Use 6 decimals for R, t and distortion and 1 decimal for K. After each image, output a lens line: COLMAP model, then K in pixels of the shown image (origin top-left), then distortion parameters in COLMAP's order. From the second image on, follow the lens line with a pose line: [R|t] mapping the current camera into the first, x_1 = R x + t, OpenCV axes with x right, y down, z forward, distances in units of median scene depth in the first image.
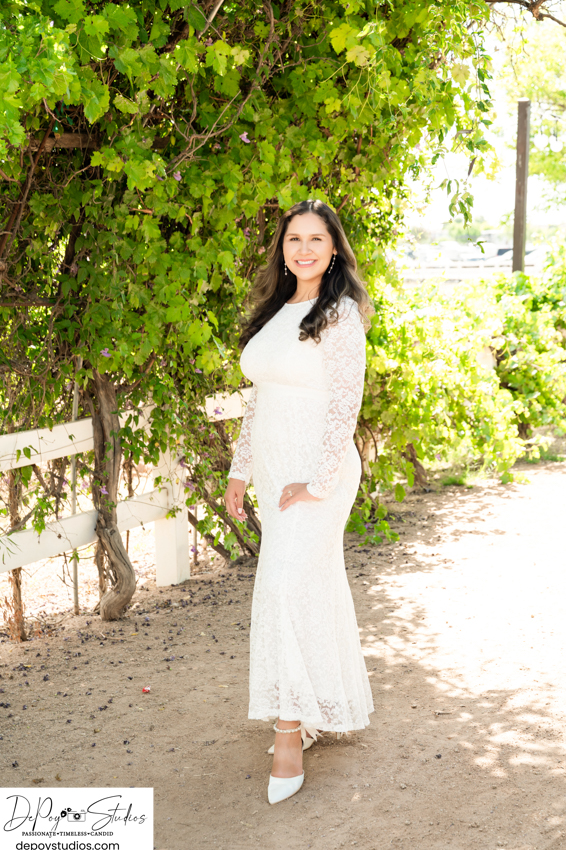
lens RADIAL K [[1406.1, 0, 283.6], [0, 1406.1, 425.3], [0, 0, 1]] dist [0.022340, 0.000000]
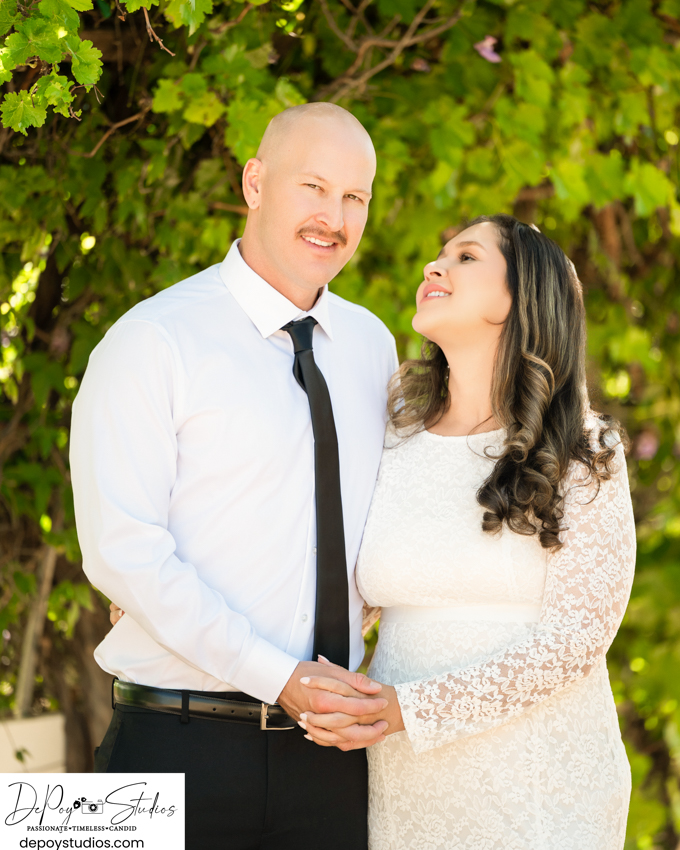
lens RADIAL K [[5243.1, 0, 339.9], [0, 5243.1, 424.9], [0, 0, 1]] dist [-0.152020, 0.000000]
pose [[0.999271, 0.029783, -0.023890, -0.028769], [-0.032070, 0.994282, -0.101859, 0.069620], [0.020720, 0.102551, 0.994512, -0.542989]]
